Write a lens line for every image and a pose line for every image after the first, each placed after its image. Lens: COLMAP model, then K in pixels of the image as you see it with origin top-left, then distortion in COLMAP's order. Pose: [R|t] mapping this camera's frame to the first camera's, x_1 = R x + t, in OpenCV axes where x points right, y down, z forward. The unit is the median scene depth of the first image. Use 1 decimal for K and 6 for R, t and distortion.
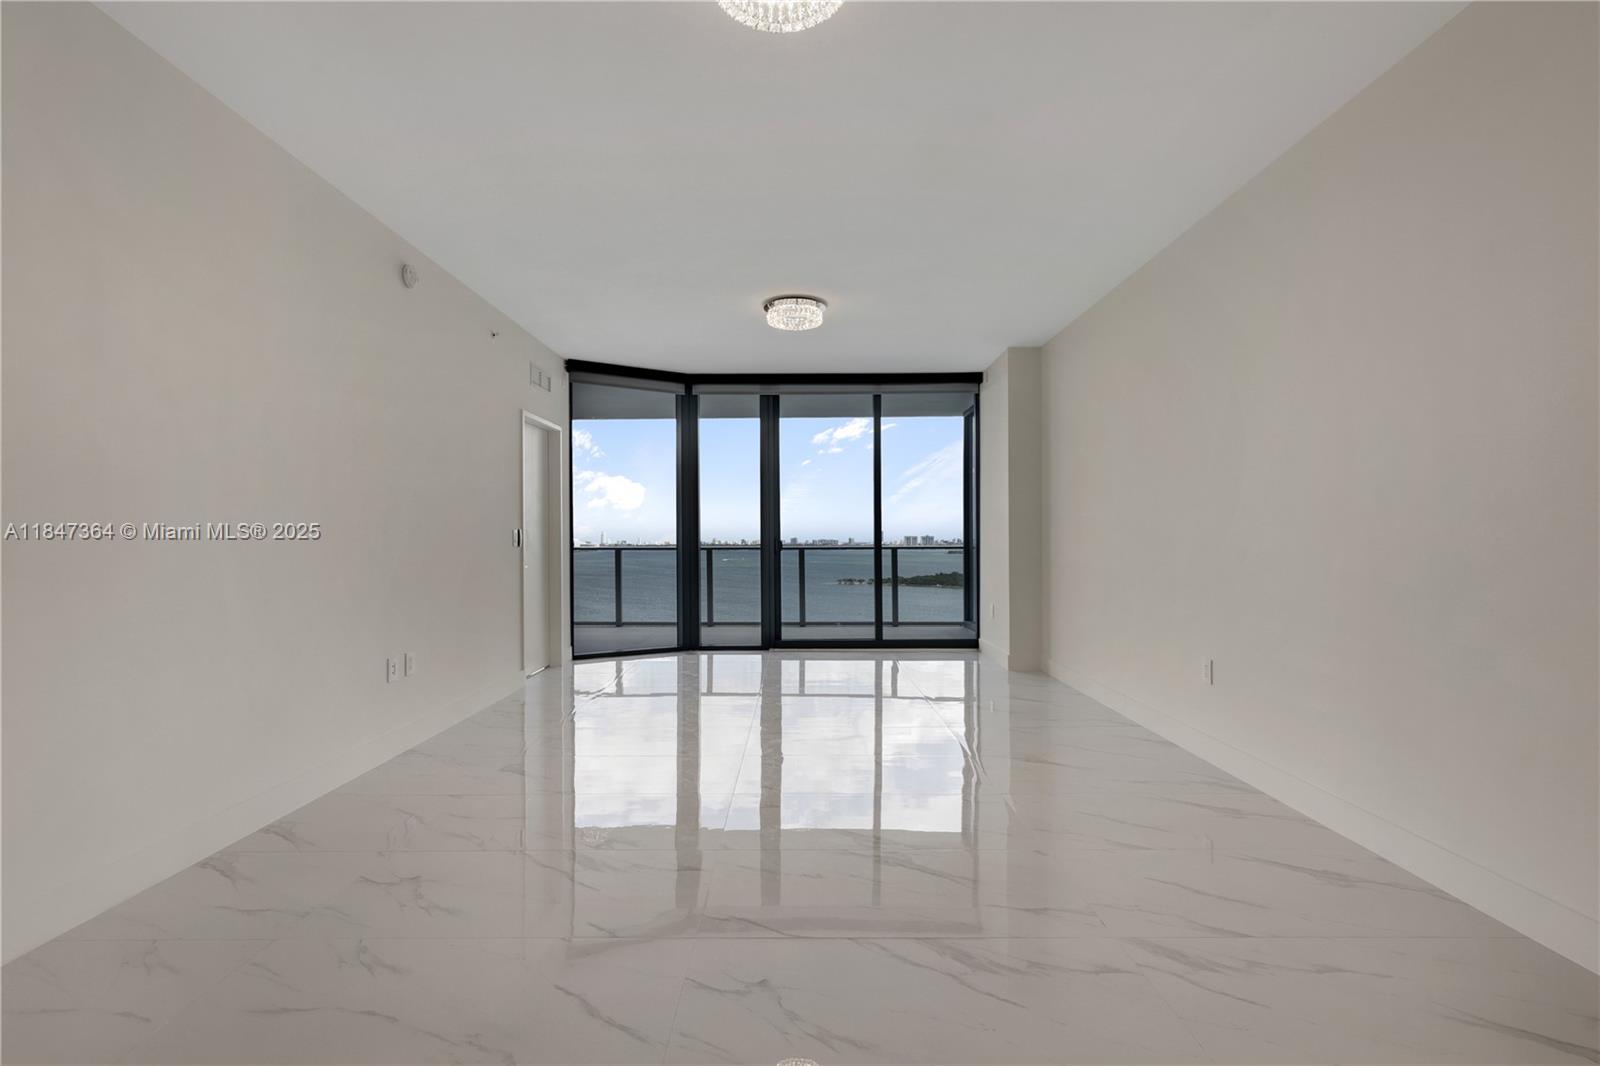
lens RADIAL K [[749.8, 0, 791.1], [0, 749.8, 540.7], [0, 0, 1]] dist [-0.000779, 0.002007]
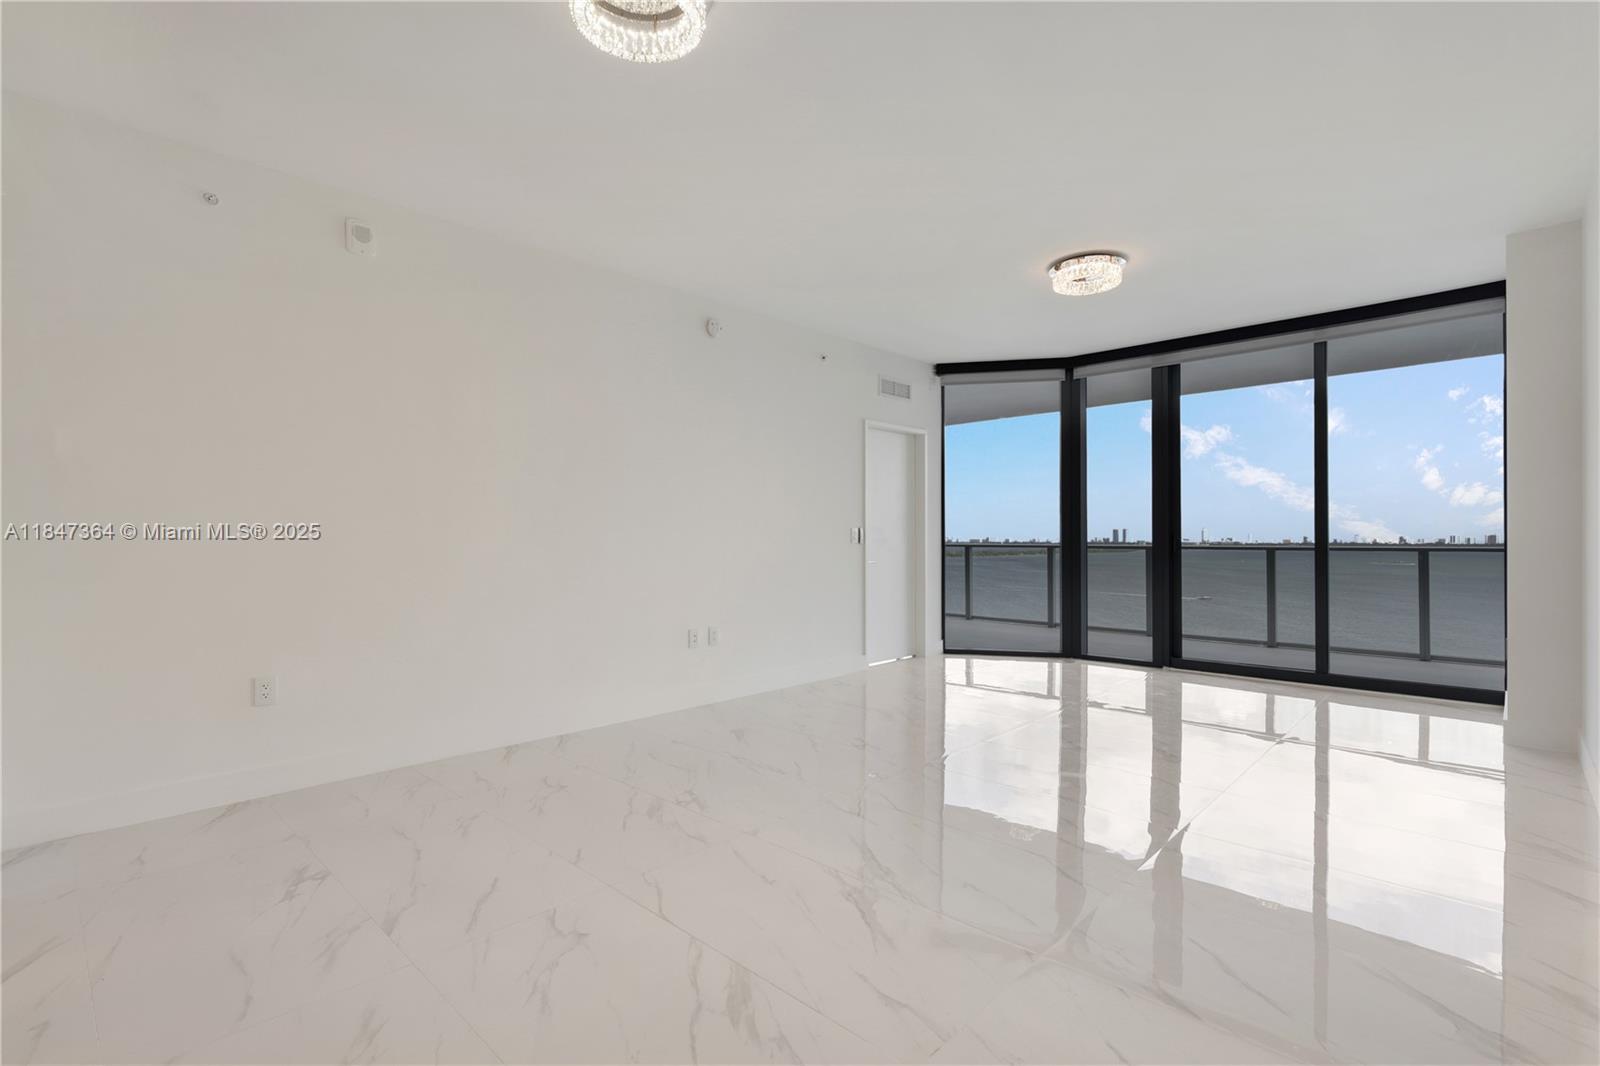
lens RADIAL K [[749.8, 0, 793.1], [0, 749.8, 534.6], [0, 0, 1]] dist [-0.000779, 0.002007]
pose [[0.714894, -0.001325, -0.699232, 0.263938], [-0.002598, 0.999986, -0.004551, 0.000656], [0.699228, 0.005070, 0.714881, 0.106911]]
